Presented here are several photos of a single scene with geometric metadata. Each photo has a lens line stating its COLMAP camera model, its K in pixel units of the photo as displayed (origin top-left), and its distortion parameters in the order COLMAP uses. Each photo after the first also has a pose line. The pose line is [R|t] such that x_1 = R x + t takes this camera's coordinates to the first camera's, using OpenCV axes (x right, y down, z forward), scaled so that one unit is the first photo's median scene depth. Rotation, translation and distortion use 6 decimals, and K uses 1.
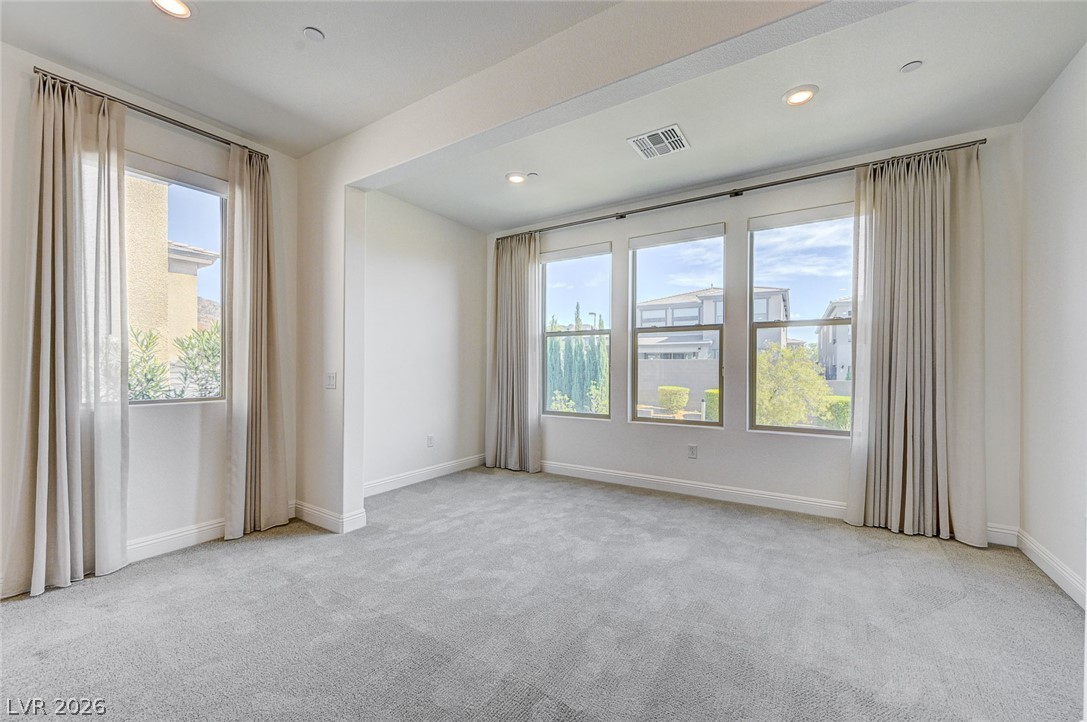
lens RADIAL K [[430.6, 0, 547.9], [0, 430.6, 369.0], [0, 0, 1]] dist [-0.000041, 0.000399]
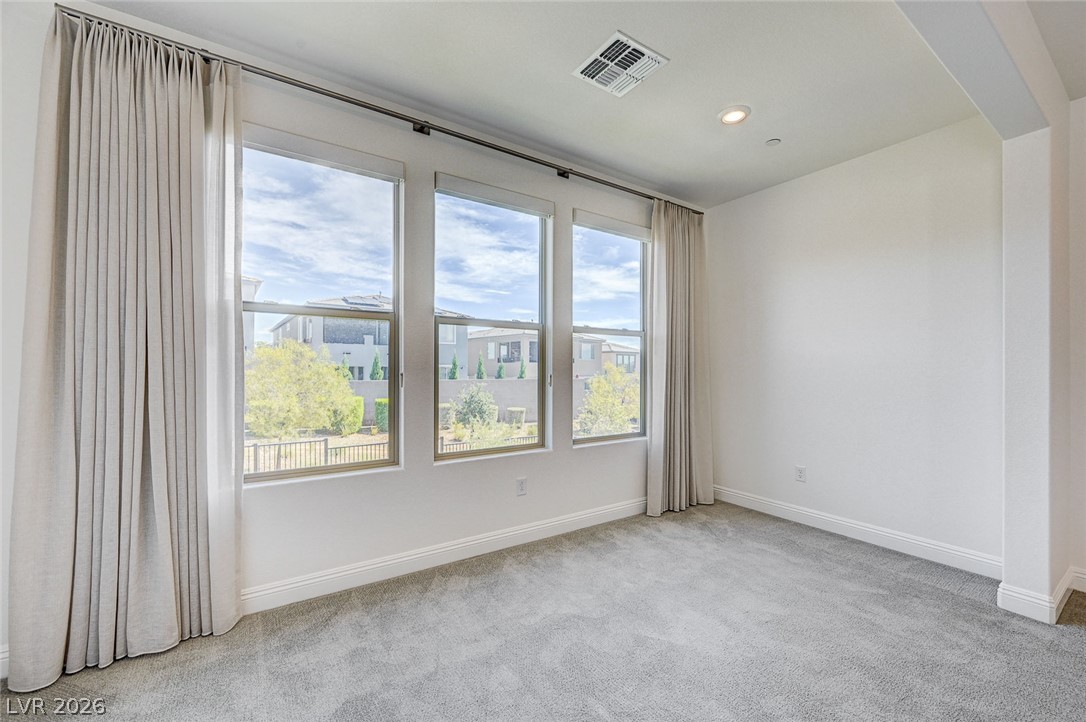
lens RADIAL K [[436.3, 0, 542.7], [0, 436.3, 370.1], [0, 0, 1]] dist [-0.002376, 0.000927]
pose [[0.402434, -0.006240, 0.915428, -0.385407], [-0.000496, 0.999975, 0.007034, -0.022383], [-0.915449, -0.003284, 0.402421, 0.702266]]
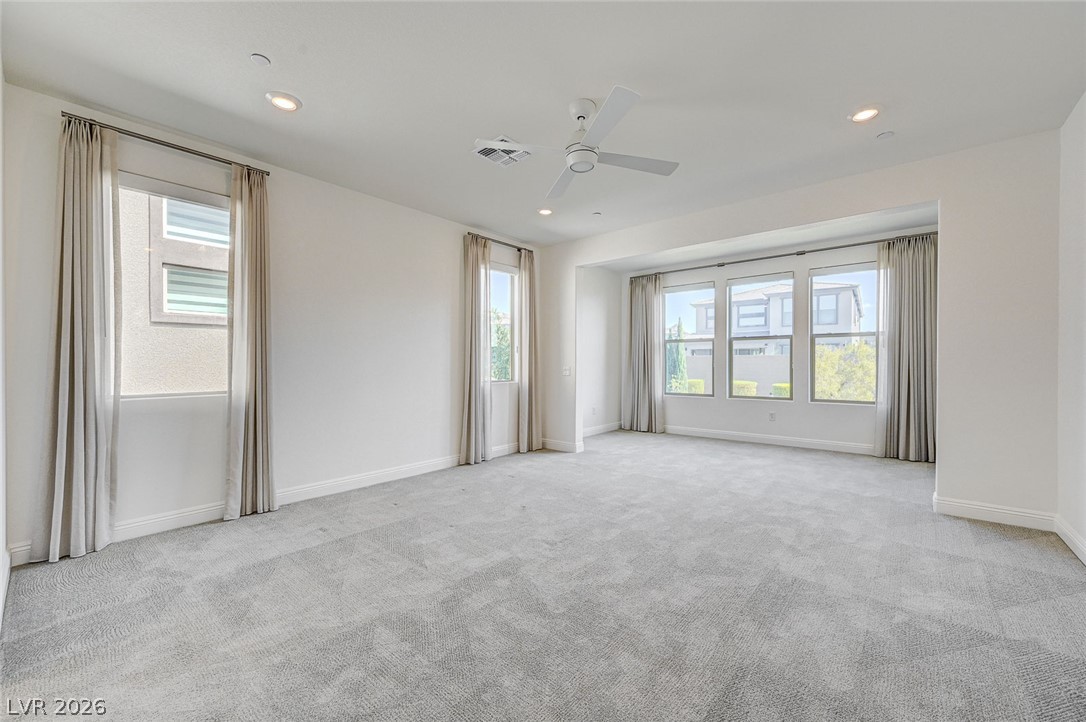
lens RADIAL K [[427.6, 0, 547.2], [0, 427.6, 365.4], [0, 0, 1]] dist [-0.001854, -0.000035]
pose [[0.991479, -0.005813, -0.130139, -0.295285], [0.005814, 0.999983, -0.000373, 0.001707], [0.130139, -0.000387, 0.991496, -0.703032]]
